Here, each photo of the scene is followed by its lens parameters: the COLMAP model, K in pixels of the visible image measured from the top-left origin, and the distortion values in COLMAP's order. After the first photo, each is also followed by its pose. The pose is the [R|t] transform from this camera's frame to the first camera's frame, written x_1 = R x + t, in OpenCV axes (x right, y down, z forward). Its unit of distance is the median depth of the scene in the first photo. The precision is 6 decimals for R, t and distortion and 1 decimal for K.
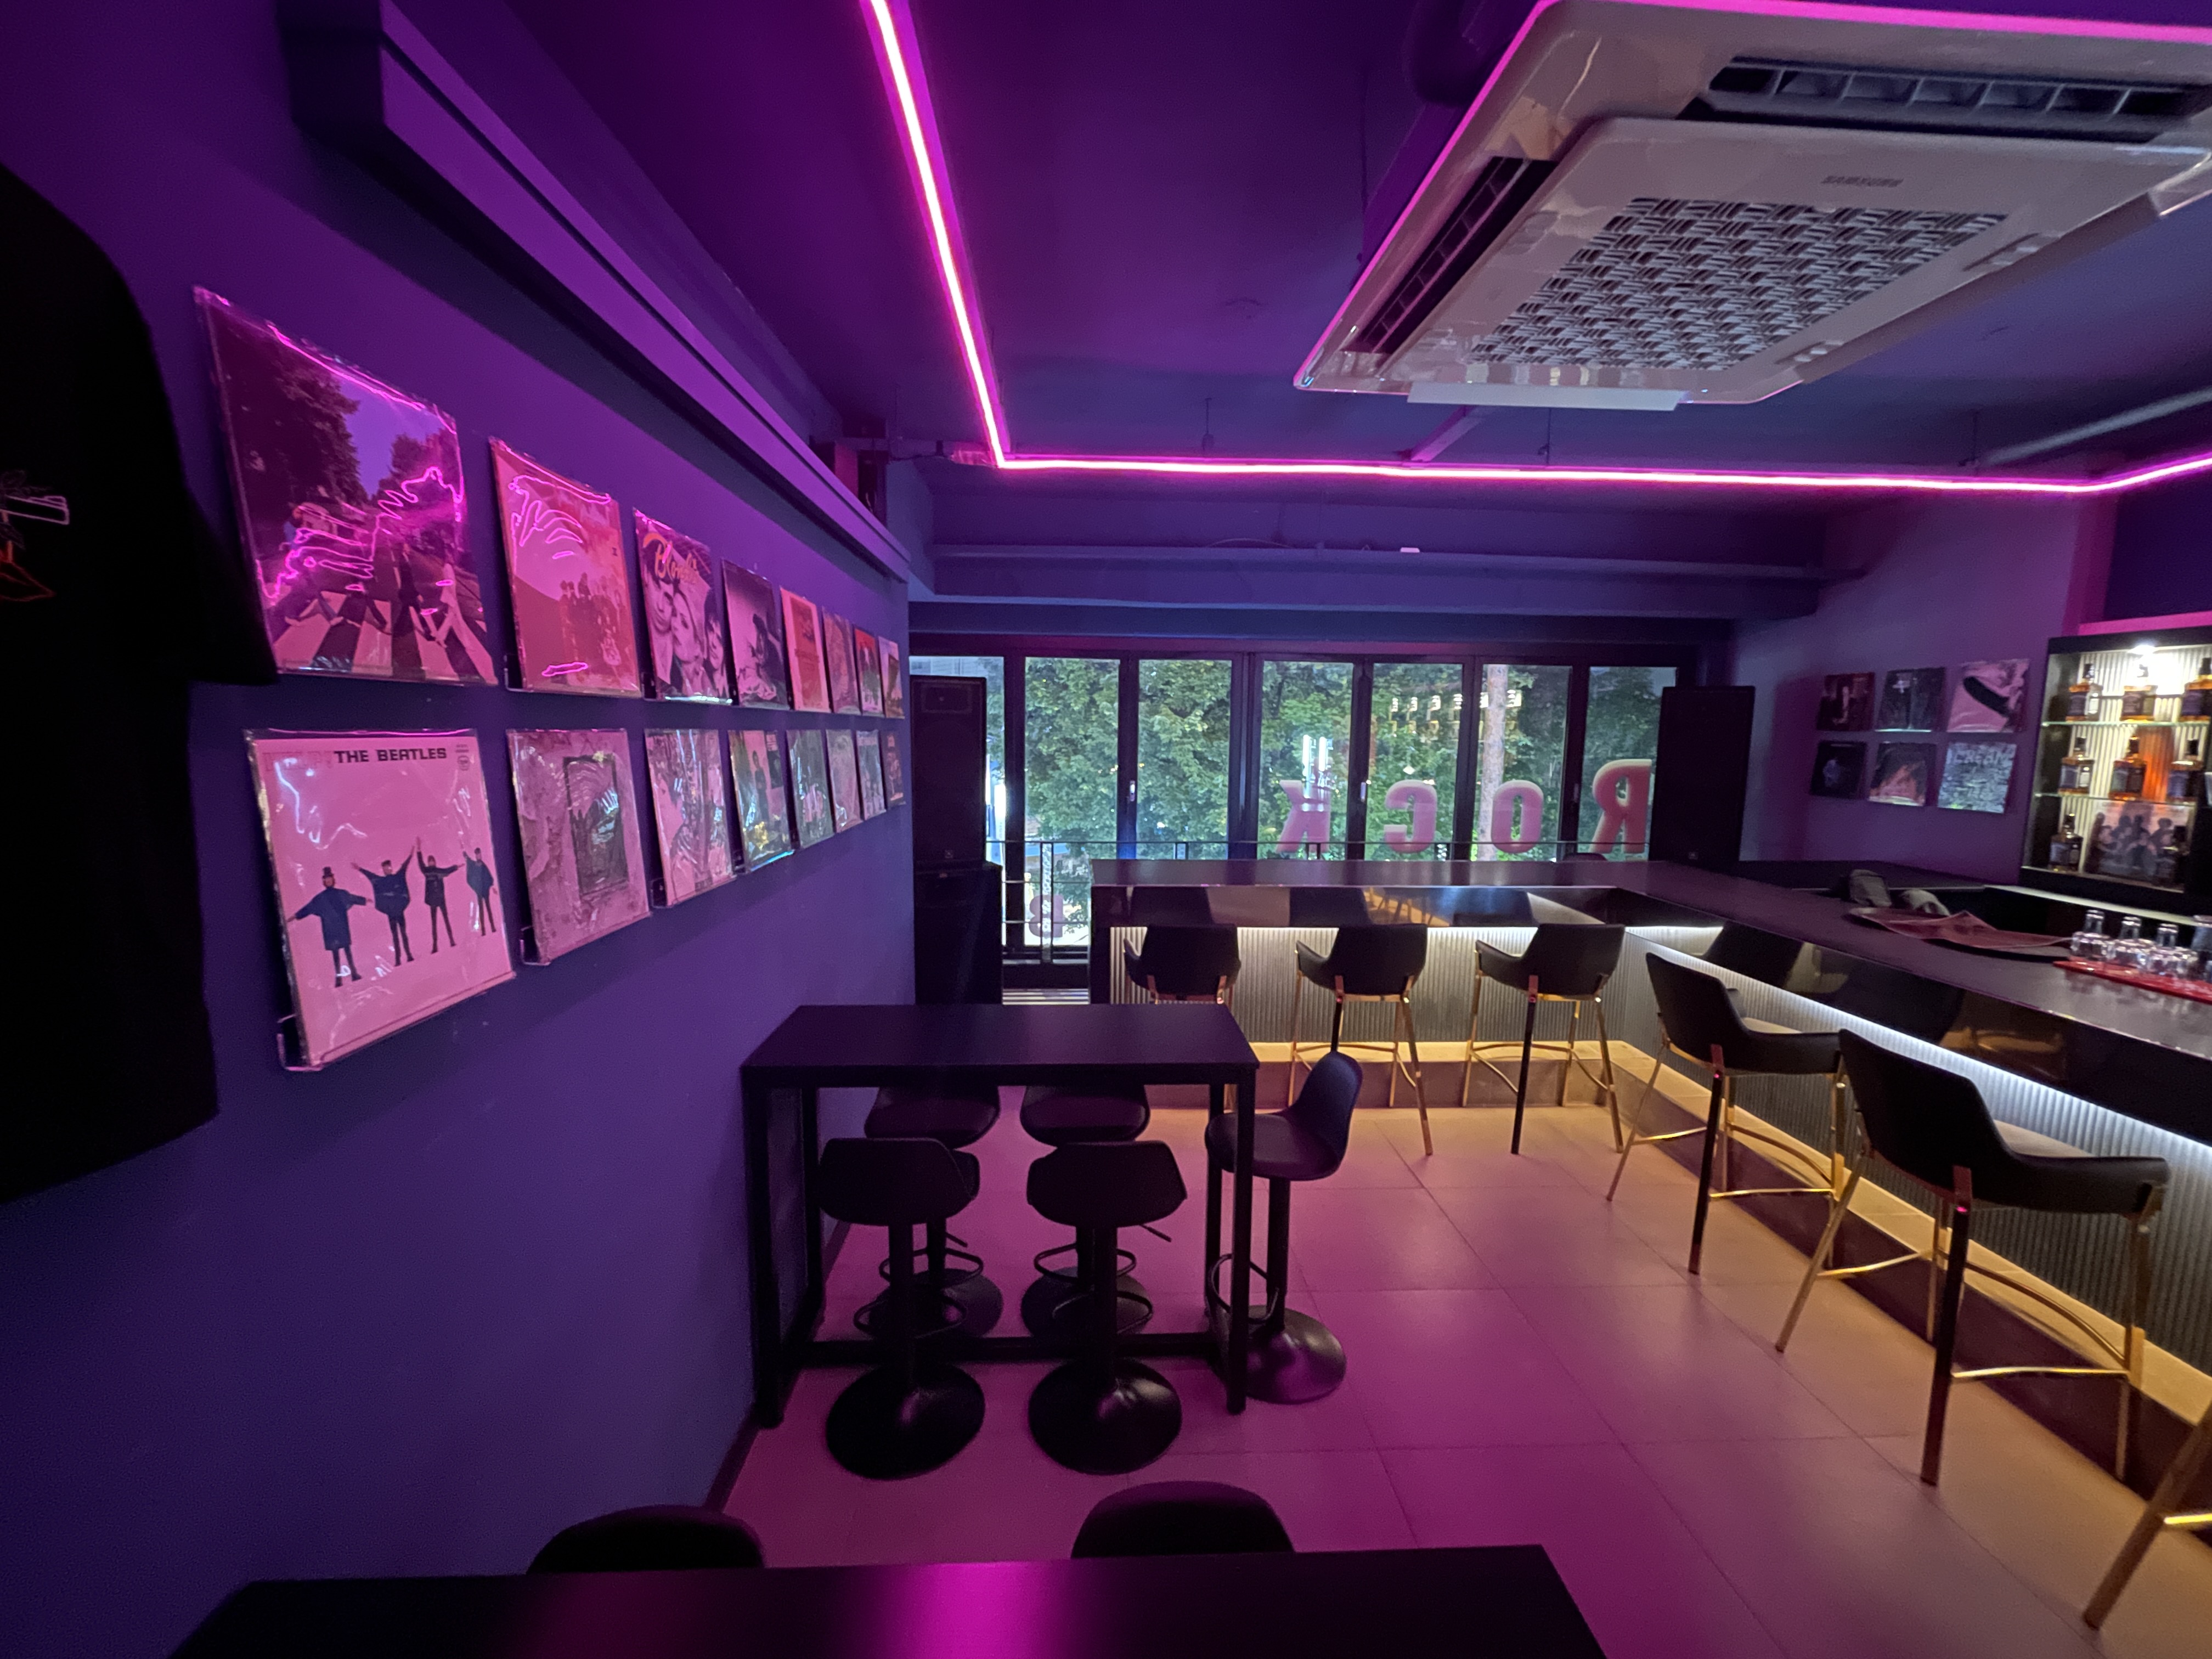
lens RADIAL K [[891.4, 0, 1107.6], [0, 891.4, 835.1], [0, 0, 1]] dist [-0.001809, -0.000466]
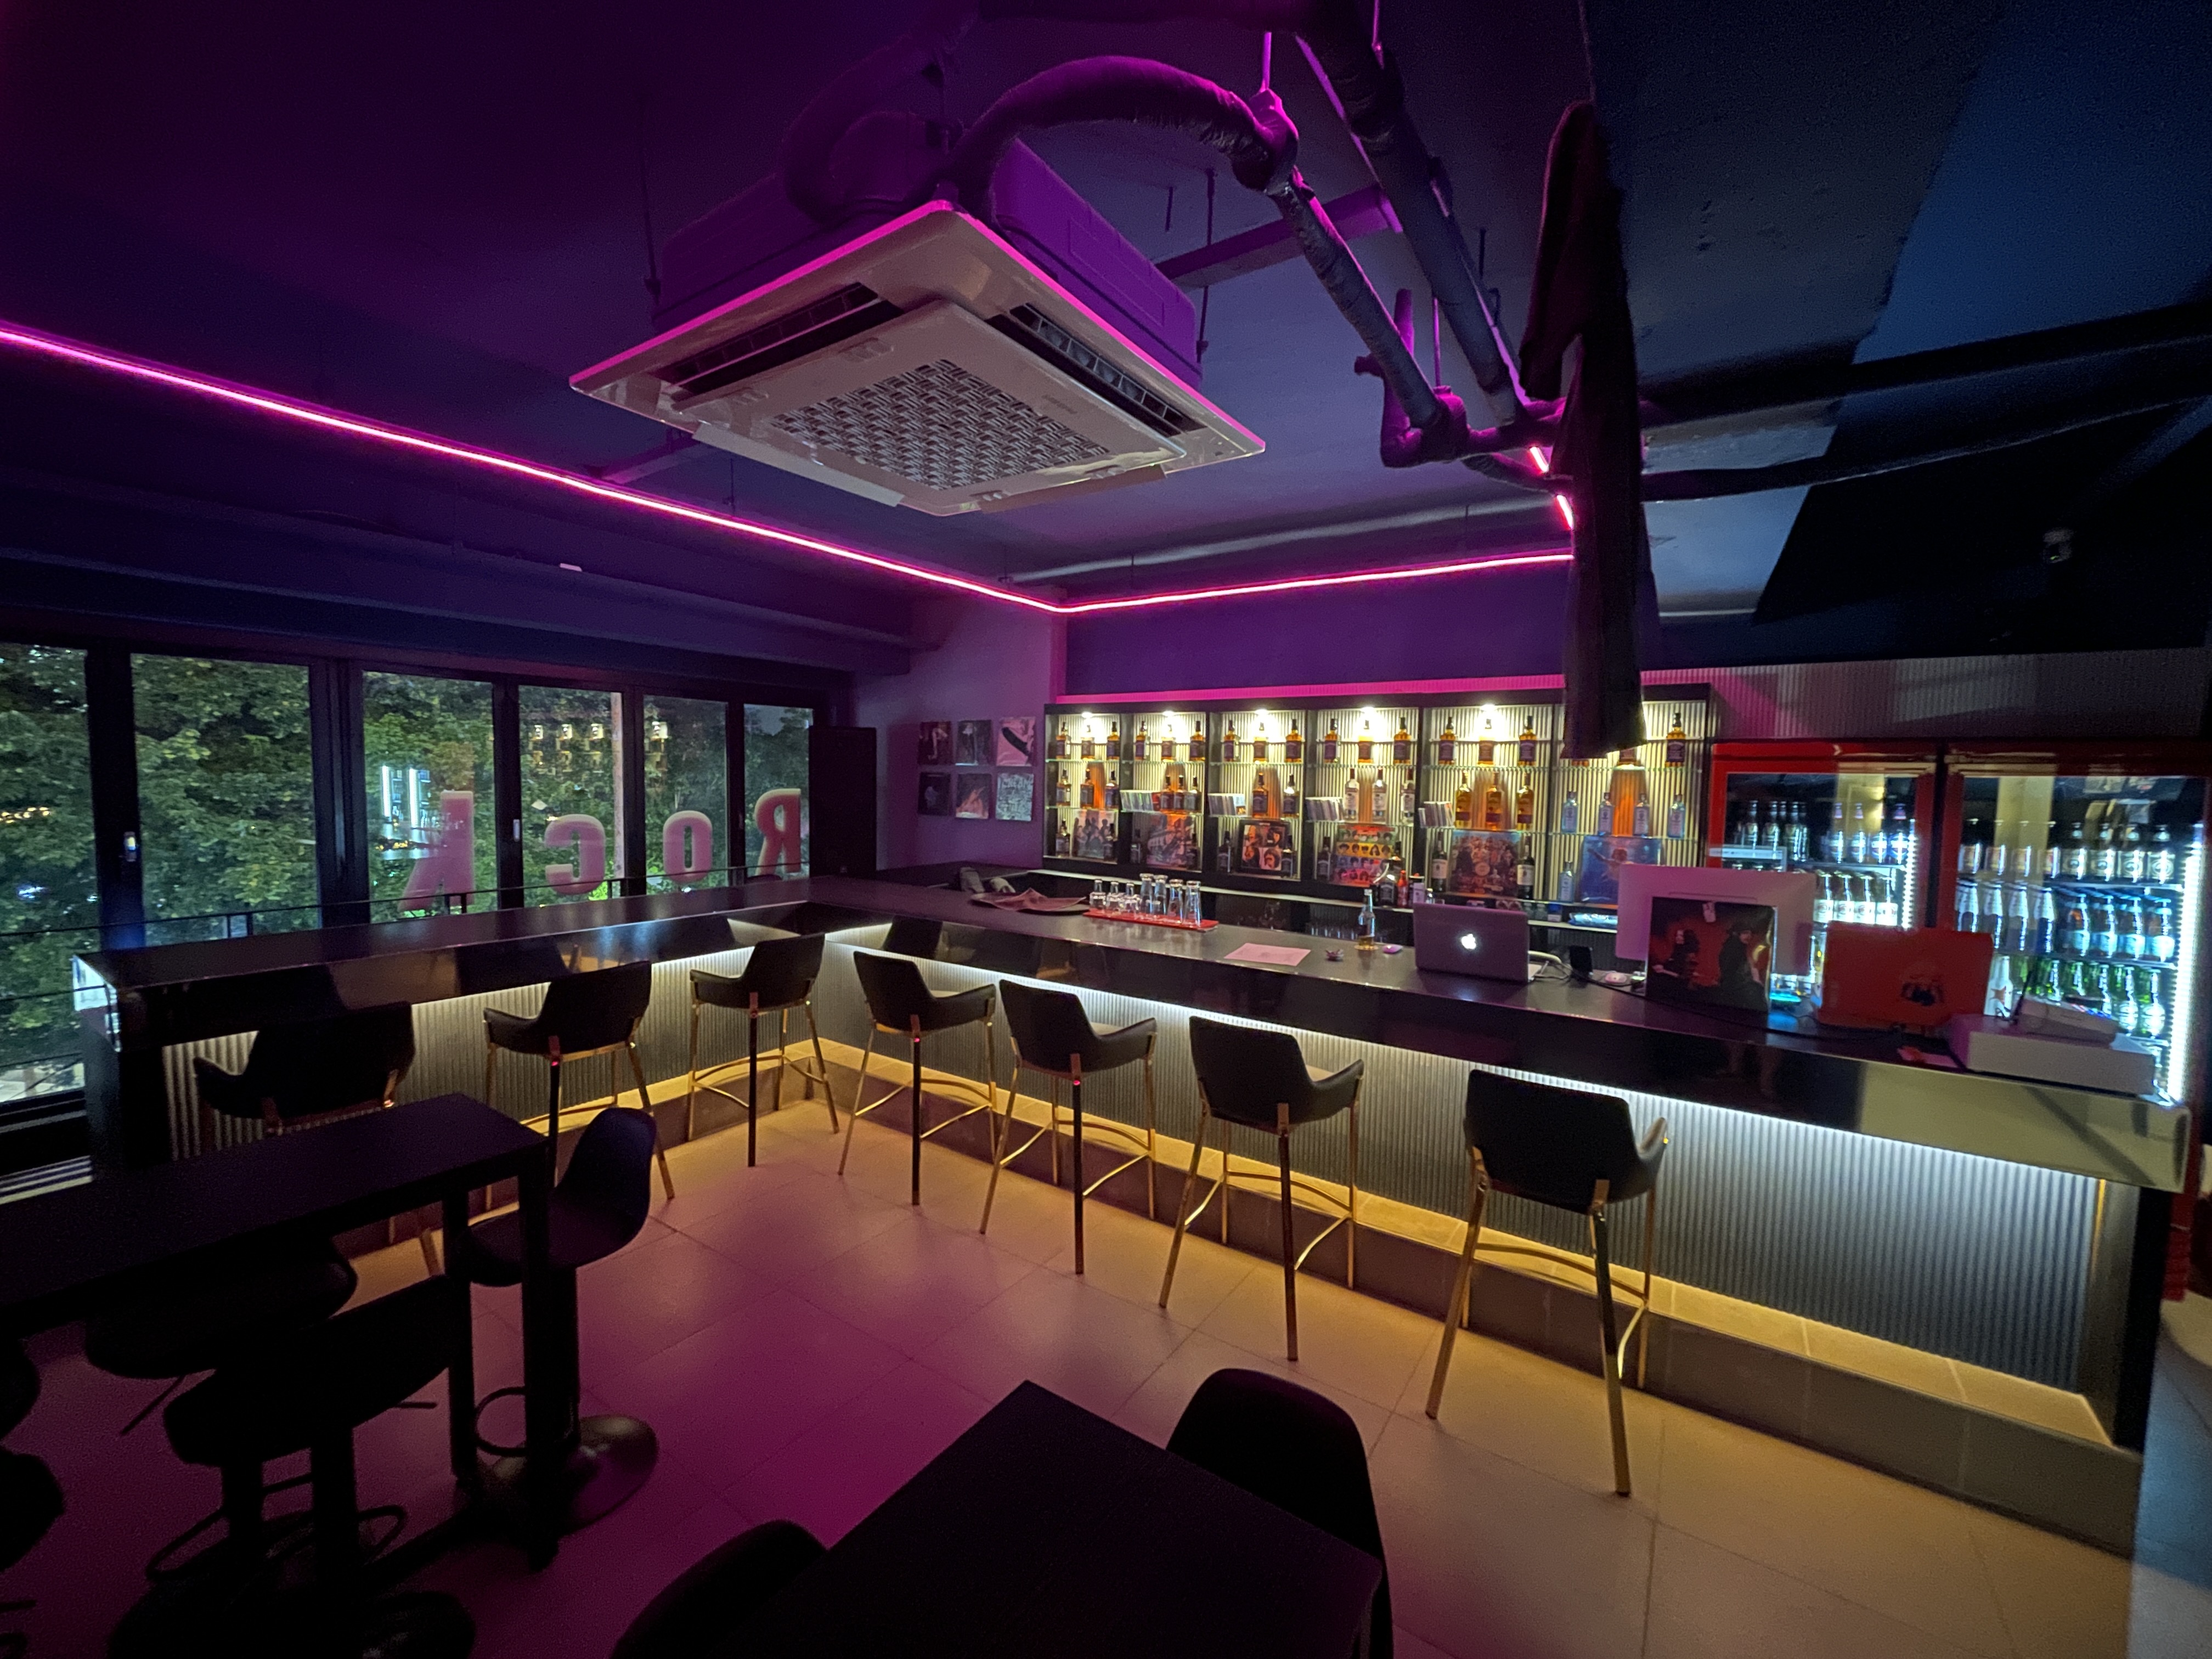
lens RADIAL K [[891.4, 0, 1107.6], [0, 891.4, 835.1], [0, 0, 1]] dist [-0.001809, -0.000466]
pose [[0.600015, -0.055578, 0.798056, -0.102667], [0.084293, 0.996423, 0.006016, 0.000363], [-0.795536, 0.063661, 0.602553, 0.015448]]
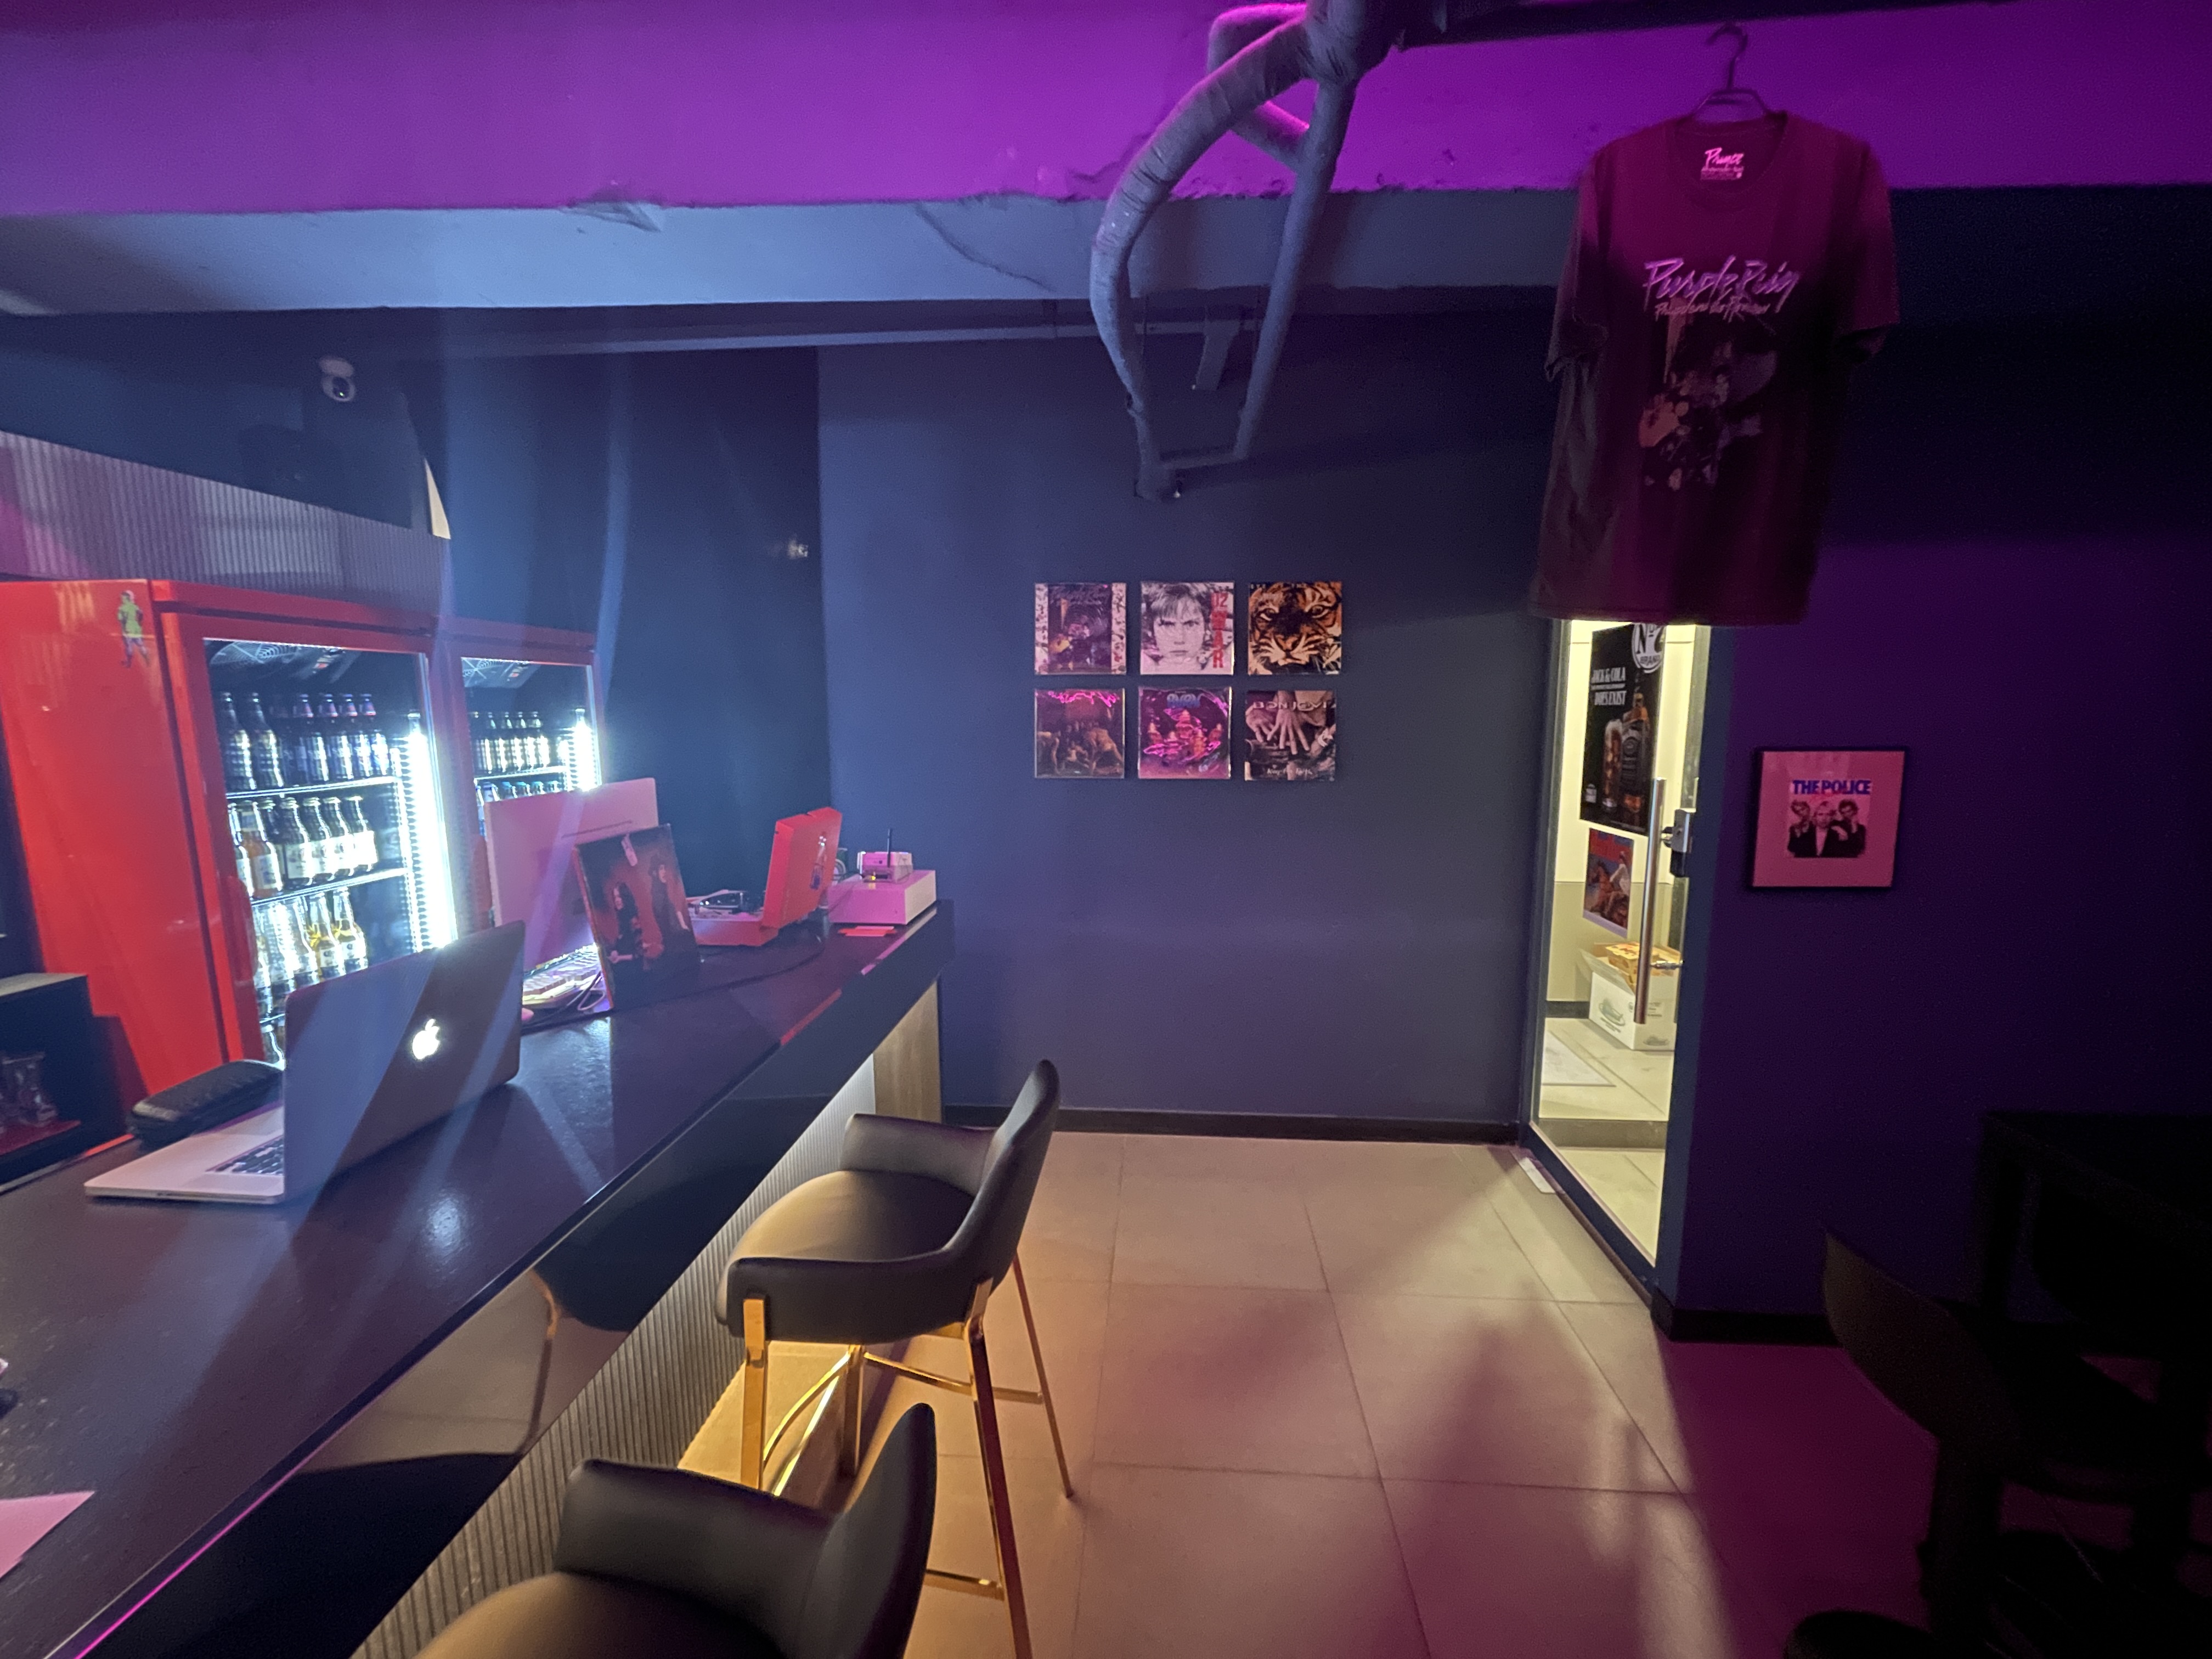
lens RADIAL K [[891.4, 0, 1107.6], [0, 891.4, 835.1], [0, 0, 1]] dist [-0.001809, -0.000466]
pose [[-0.992748, -0.021496, 0.118277, 0.732701], [0.009110, 0.967601, 0.252320, -0.026839], [-0.119869, 0.251567, -0.960388, 0.734684]]
